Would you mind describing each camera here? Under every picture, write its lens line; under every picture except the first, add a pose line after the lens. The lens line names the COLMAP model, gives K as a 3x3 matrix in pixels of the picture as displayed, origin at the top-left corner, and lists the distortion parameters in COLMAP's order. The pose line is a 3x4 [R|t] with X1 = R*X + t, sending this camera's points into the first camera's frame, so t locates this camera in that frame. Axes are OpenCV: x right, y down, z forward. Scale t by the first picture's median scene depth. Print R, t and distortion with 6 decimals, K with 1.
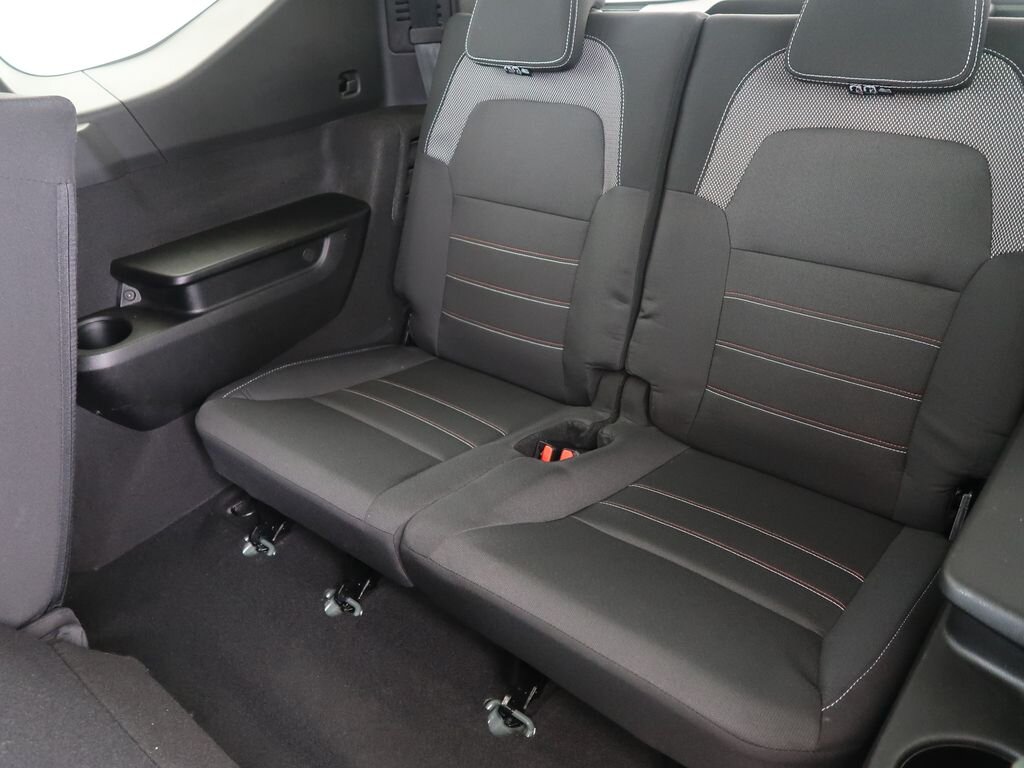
lens RADIAL K [[906.8, 0, 512.3], [0, 906.8, 384.2], [0, 0, 1]] dist [-0.017362, -0.009416]
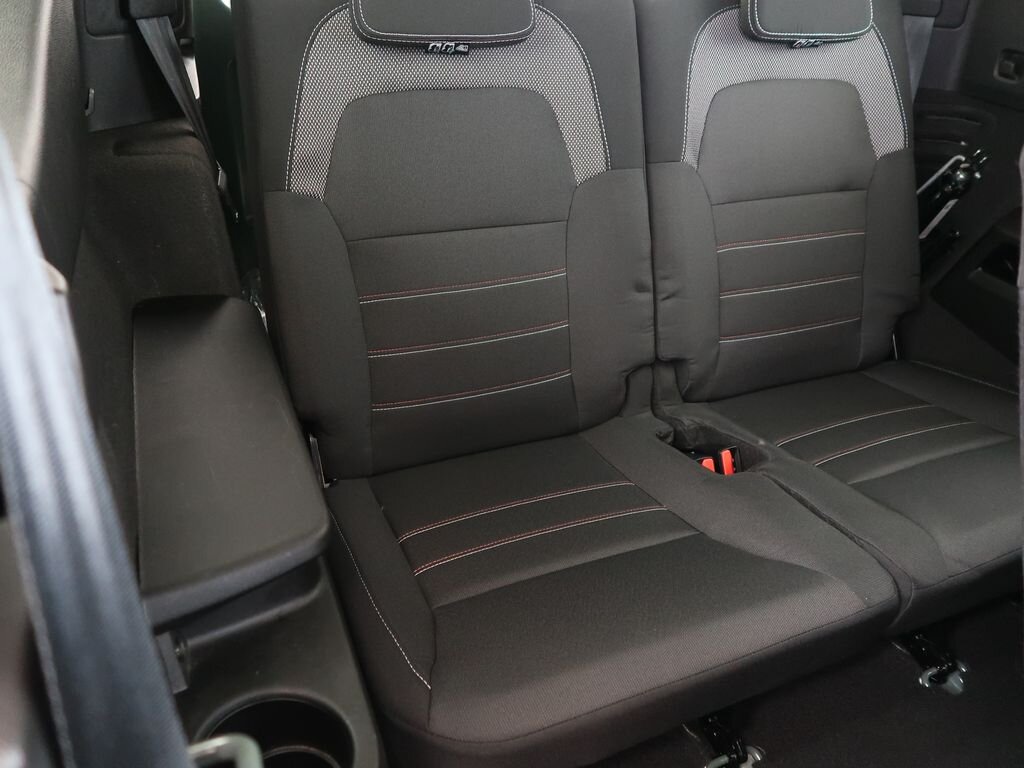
lens RADIAL K [[906.8, 0, 512.5], [0, 906.8, 383.5], [0, 0, 1]] dist [-0.017362, -0.009416]
pose [[0.346995, -0.379412, 0.857695, -0.725328], [0.337827, 0.903692, 0.263085, -0.284014], [-0.874910, 0.198463, 0.441752, 0.703959]]
